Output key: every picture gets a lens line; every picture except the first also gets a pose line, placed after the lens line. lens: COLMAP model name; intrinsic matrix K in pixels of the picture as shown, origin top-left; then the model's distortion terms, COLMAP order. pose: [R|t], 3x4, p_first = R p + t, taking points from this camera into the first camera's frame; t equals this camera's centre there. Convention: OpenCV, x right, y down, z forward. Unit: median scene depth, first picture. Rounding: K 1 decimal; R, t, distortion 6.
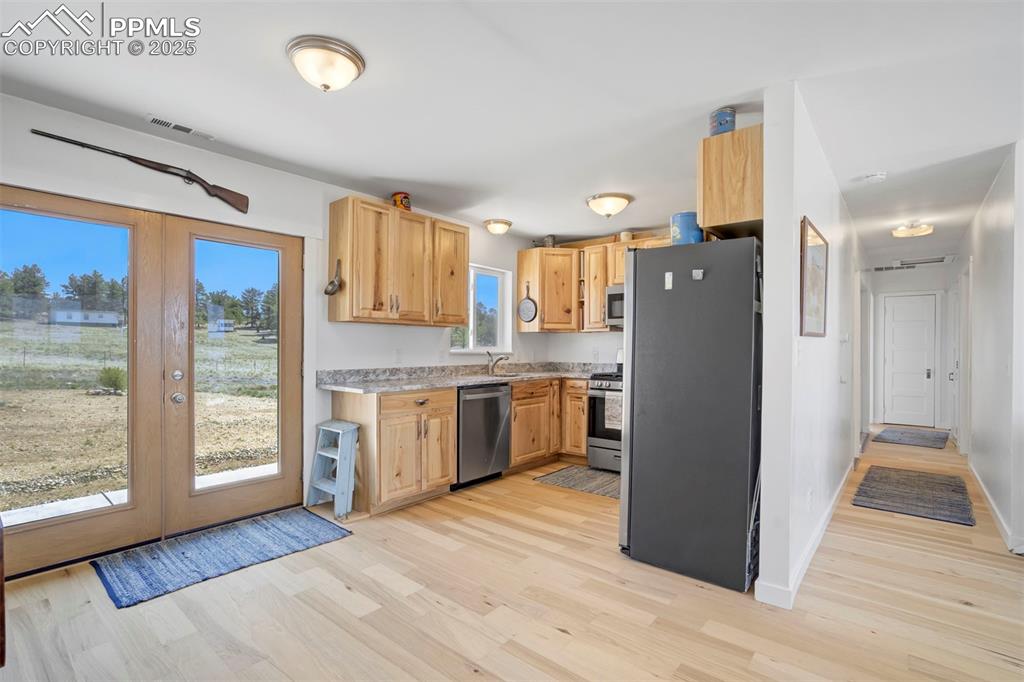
lens RADIAL K [[478.6, 0, 511.0], [0, 478.6, 348.0], [0, 0, 1]] dist [-0.048665, 0.023552]
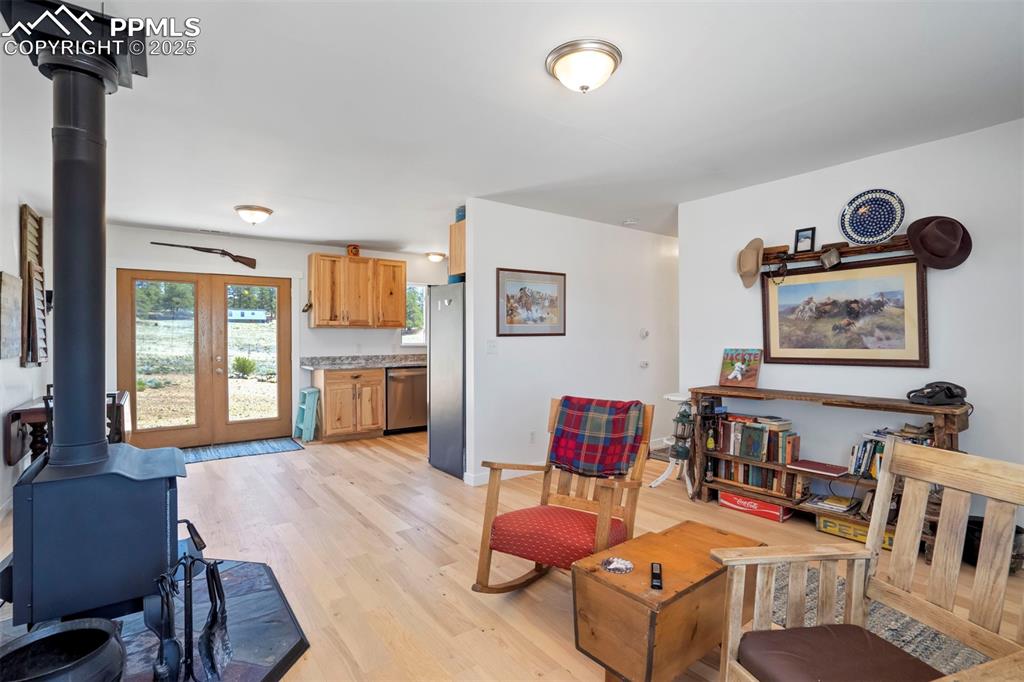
lens RADIAL K [[488.5, 0, 512.0], [0, 488.5, 341.0], [0, 0, 1]] dist [-0.051904, 0.026185]
pose [[0.973348, -0.006871, -0.229231, 0.619904], [0.007980, 0.999961, 0.003909, -0.009081], [0.229195, -0.005634, 0.973364, -0.428806]]
